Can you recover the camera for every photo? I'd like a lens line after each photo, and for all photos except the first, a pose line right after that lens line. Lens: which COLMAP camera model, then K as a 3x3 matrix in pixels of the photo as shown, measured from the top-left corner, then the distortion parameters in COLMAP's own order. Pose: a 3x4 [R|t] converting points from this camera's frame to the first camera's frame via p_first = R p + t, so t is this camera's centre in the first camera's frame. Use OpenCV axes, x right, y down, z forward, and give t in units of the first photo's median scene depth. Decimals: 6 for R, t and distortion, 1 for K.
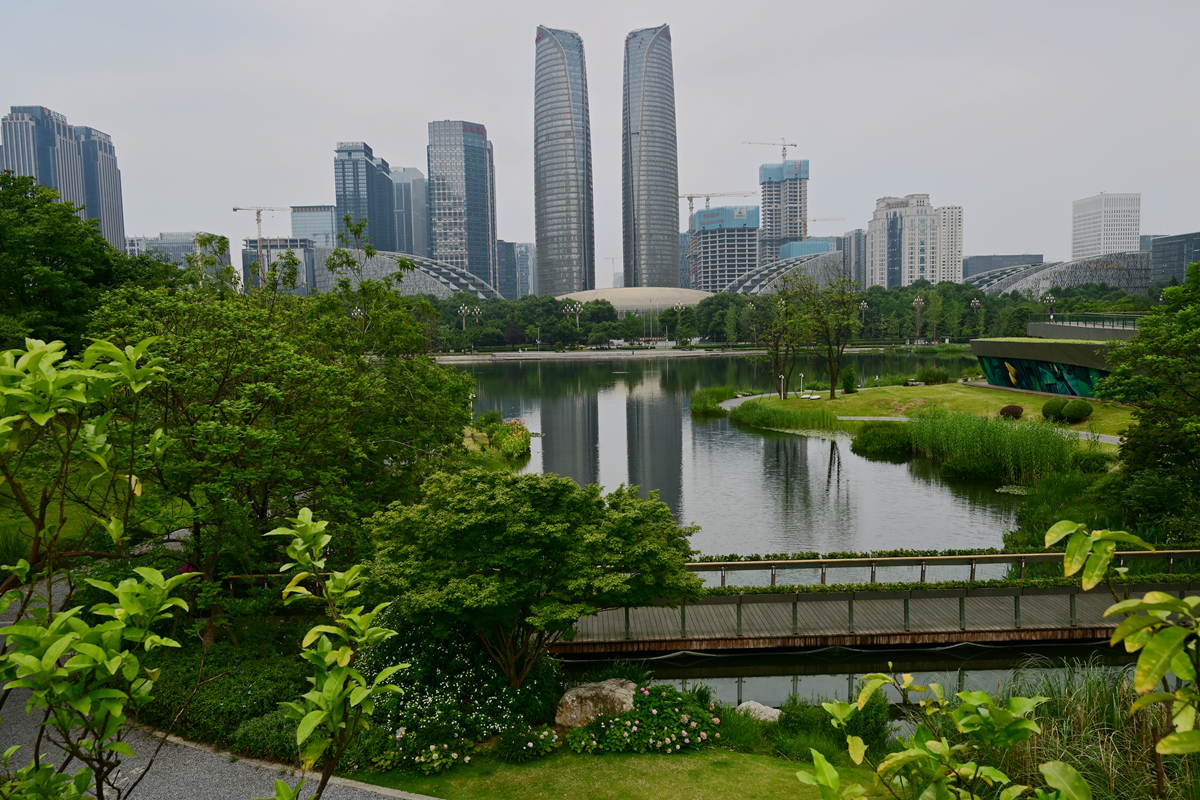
lens RADIAL K [[879.9, 0, 600.0], [0, 879.9, 400.0], [0, 0, 1]] dist [-0.002113, 0.002677]
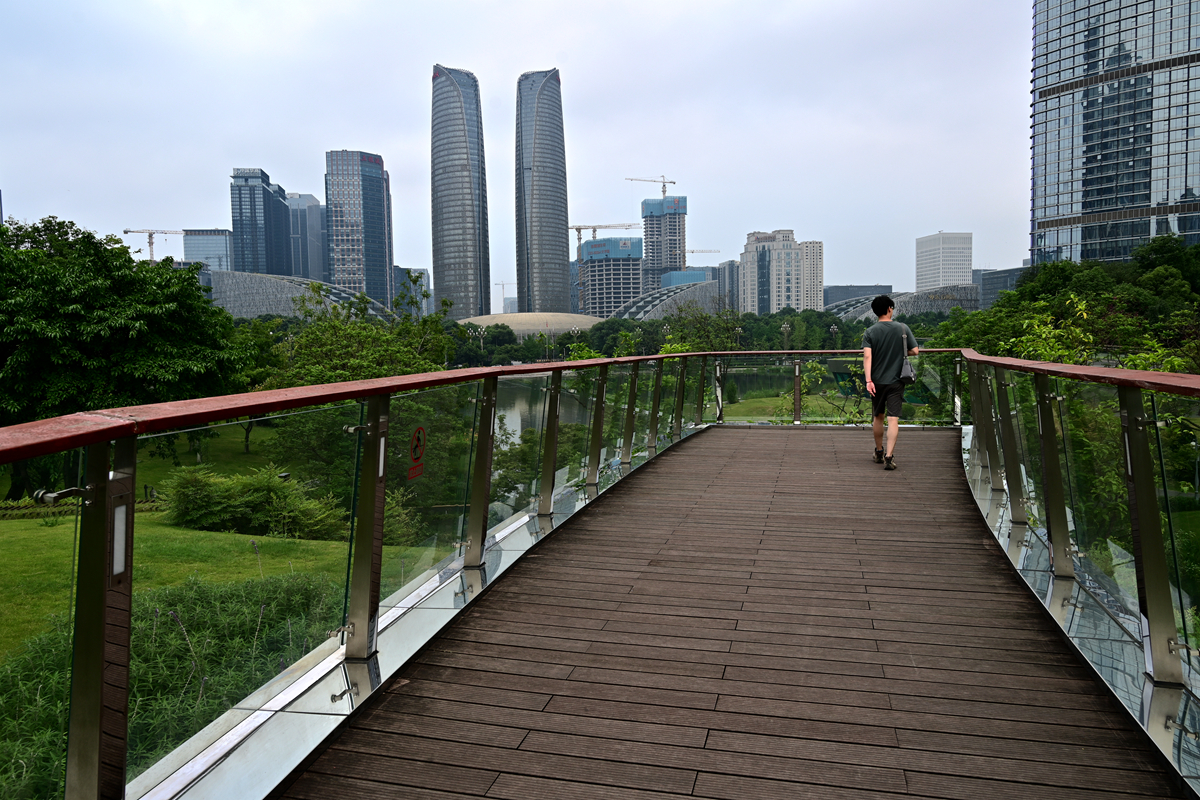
lens RADIAL K [[843.3, 0, 600.0], [0, 843.3, 400.0], [0, 0, 1]] dist [-0.003238, 0.005619]
pose [[0.991577, -0.006745, 0.129345, -0.006537], [0.009758, 0.999695, -0.022674, 0.001643], [-0.129152, 0.023746, 0.991340, -0.017593]]
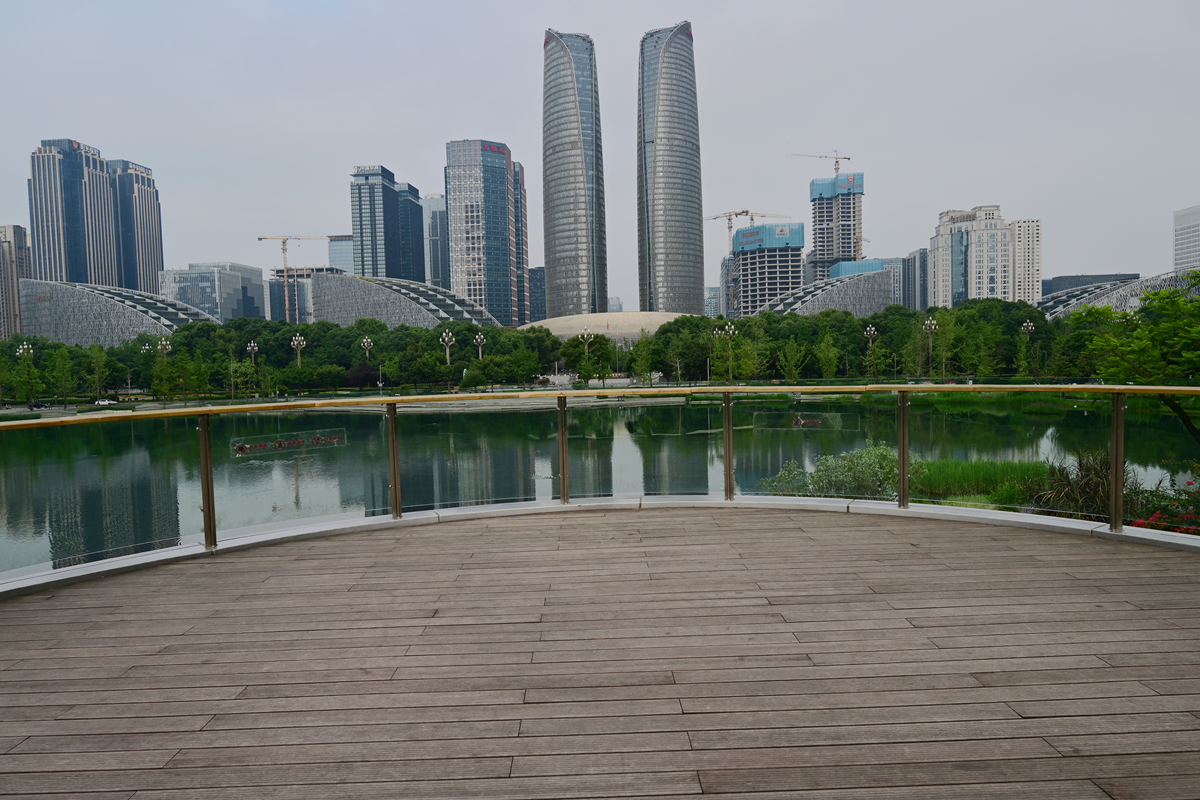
lens RADIAL K [[843.3, 0, 600.0], [0, 843.3, 400.0], [0, 0, 1]] dist [-0.003238, 0.005619]
pose [[0.994098, 0.001198, -0.108480, 0.074393], [-0.004358, 0.999573, -0.028901, -0.013717], [0.108399, 0.029204, 0.993678, 0.133212]]
